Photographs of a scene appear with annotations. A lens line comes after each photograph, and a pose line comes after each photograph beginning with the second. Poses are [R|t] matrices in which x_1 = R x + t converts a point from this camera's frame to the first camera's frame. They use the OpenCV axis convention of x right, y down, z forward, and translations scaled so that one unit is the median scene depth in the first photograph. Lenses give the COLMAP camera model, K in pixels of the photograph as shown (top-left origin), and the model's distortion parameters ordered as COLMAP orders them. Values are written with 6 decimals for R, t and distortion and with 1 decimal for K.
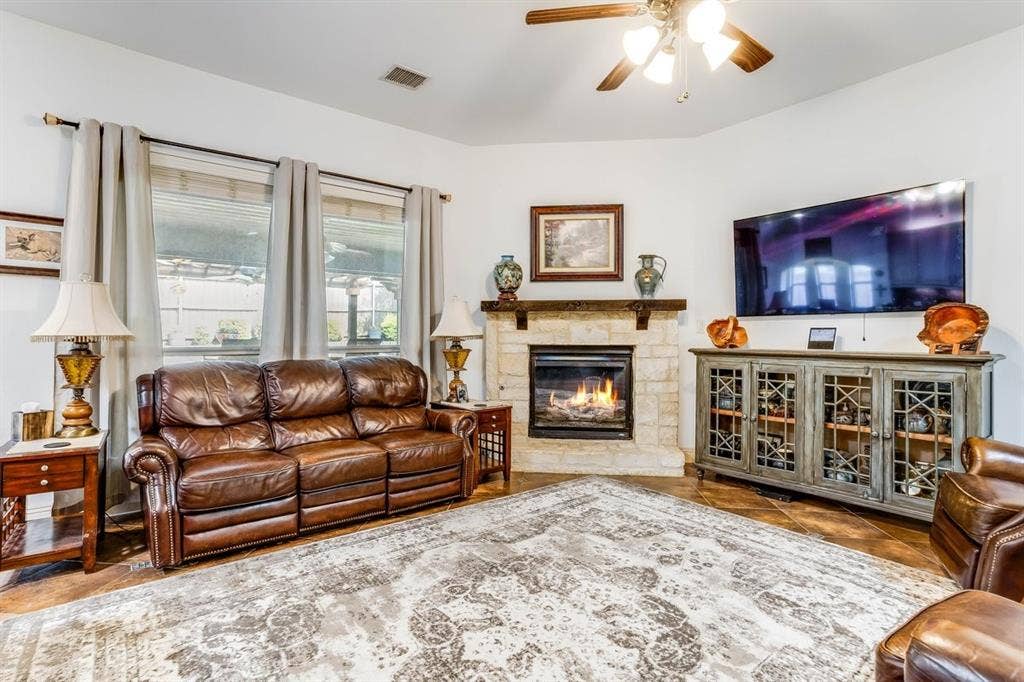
lens RADIAL K [[534.6, 0, 512.0], [0, 534.6, 341.0], [0, 0, 1]] dist [-0.079532, 0.077937]
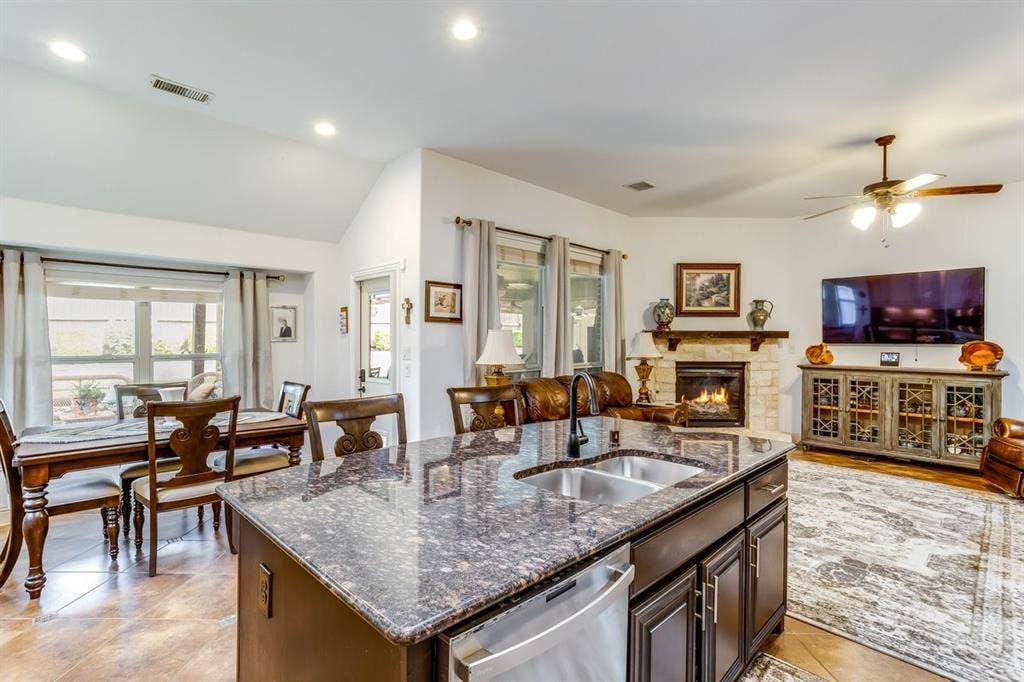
lens RADIAL K [[534.6, 0, 512.0], [0, 534.6, 341.0], [0, 0, 1]] dist [-0.079532, 0.077937]
pose [[0.993304, 0.001388, 0.115519, -0.695969], [-0.000842, 0.999988, -0.004772, -0.049948], [-0.115524, 0.004643, 0.993294, -0.424809]]
